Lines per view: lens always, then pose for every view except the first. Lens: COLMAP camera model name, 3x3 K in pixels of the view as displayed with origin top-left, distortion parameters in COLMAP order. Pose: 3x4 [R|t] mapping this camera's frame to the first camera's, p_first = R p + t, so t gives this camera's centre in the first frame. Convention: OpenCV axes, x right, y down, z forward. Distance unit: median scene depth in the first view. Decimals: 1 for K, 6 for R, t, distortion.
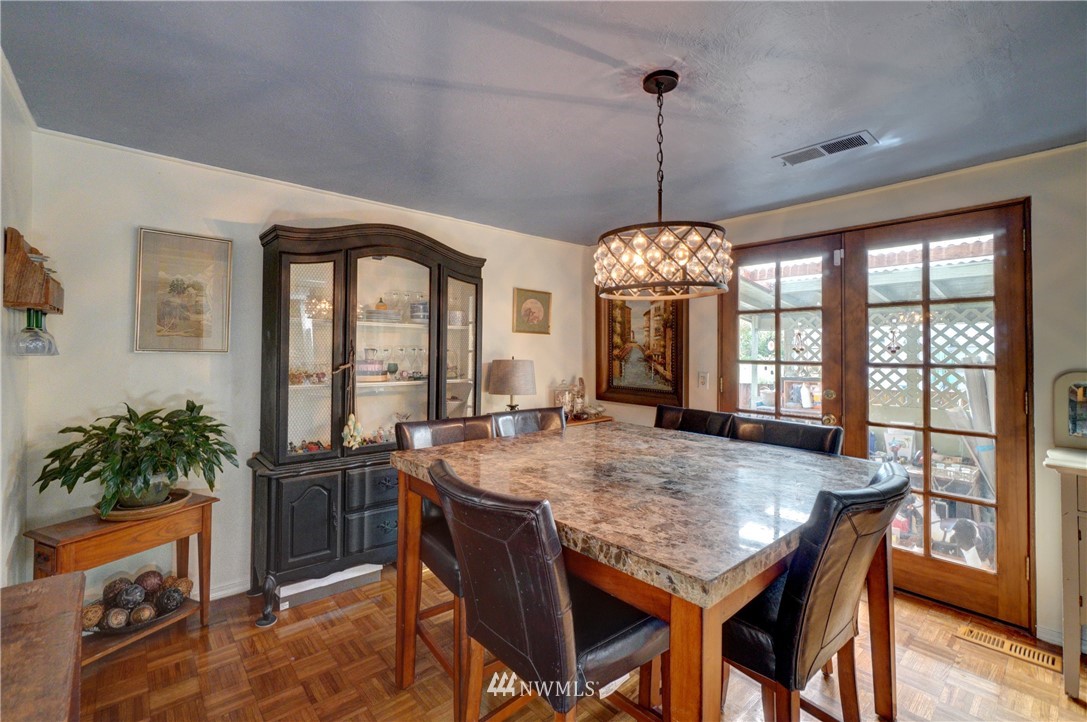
lens RADIAL K [[468.8, 0, 520.0], [0, 468.8, 348.5], [0, 0, 1]] dist [-0.000286, 0.000042]
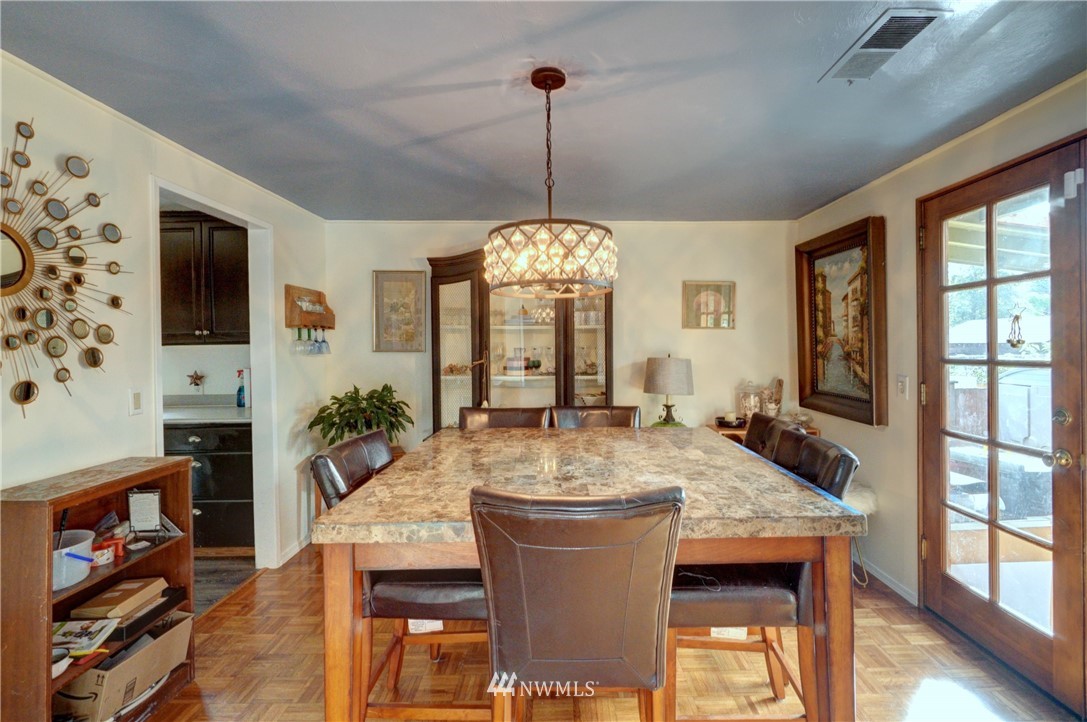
lens RADIAL K [[477.2, 0, 543.5], [0, 477.2, 361.0], [0, 0, 1]] dist [0.021758, 0.000214]
pose [[0.781990, 0.007612, -0.623244, 0.531461], [0.013466, 0.999486, 0.029103, -0.001129], [0.623145, -0.031151, 0.781485, 0.101765]]
